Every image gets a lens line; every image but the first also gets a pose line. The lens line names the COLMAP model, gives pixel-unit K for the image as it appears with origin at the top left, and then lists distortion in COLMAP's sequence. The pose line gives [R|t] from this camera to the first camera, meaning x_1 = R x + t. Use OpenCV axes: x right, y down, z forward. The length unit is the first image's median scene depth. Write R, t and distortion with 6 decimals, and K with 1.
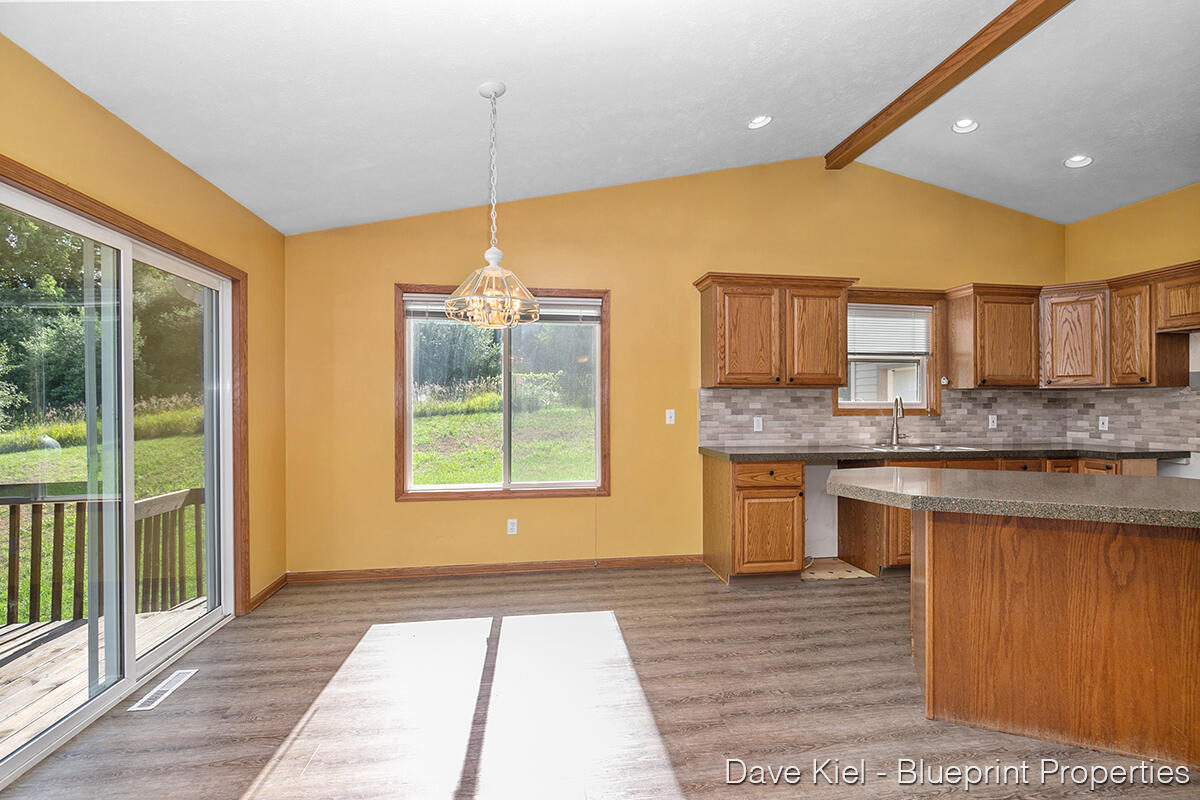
lens RADIAL K [[547.3, 0, 603.4], [0, 547.3, 406.1], [0, 0, 1]] dist [-0.009006, 0.001030]
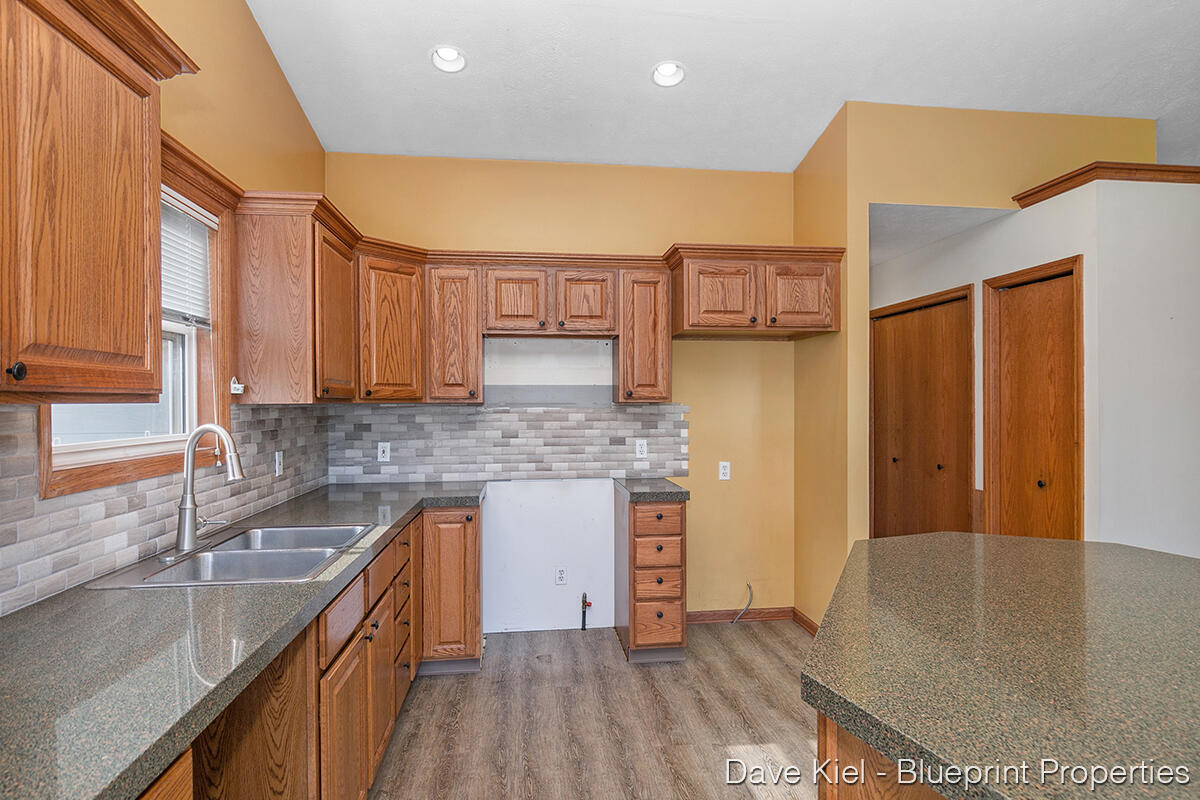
lens RADIAL K [[651.6, 0, 614.8], [0, 651.6, 404.0], [0, 0, 1]] dist [0.002382, 0.000154]
pose [[0.016415, -0.003156, 0.999860, 0.083824], [0.003959, 0.999987, 0.003092, -0.033744], [-0.999857, 0.003907, 0.016427, 0.726722]]
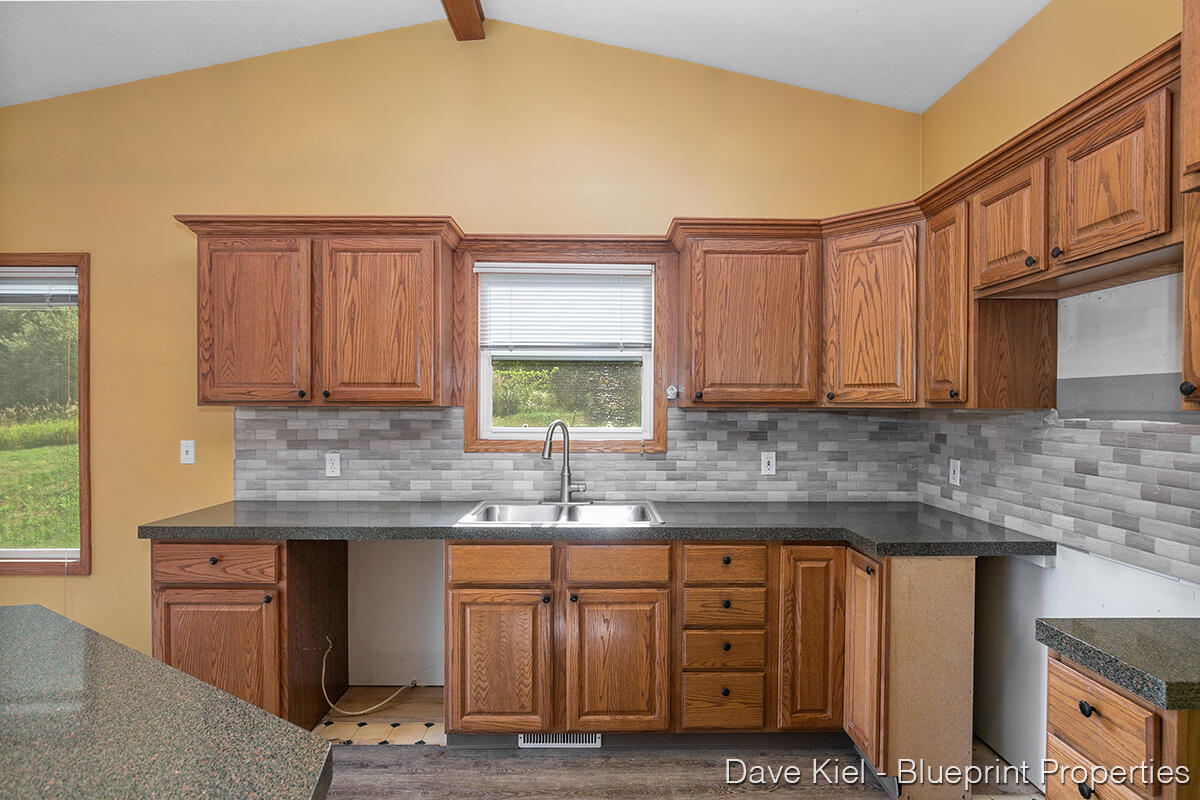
lens RADIAL K [[610.6, 0, 602.3], [0, 610.6, 413.4], [0, 0, 1]] dist [-0.013863, 0.000225]
pose [[0.990538, 0.004306, -0.137170, 0.695153], [-0.002428, 0.999901, 0.013853, -0.035874], [0.137216, -0.013389, 0.990451, 0.377394]]
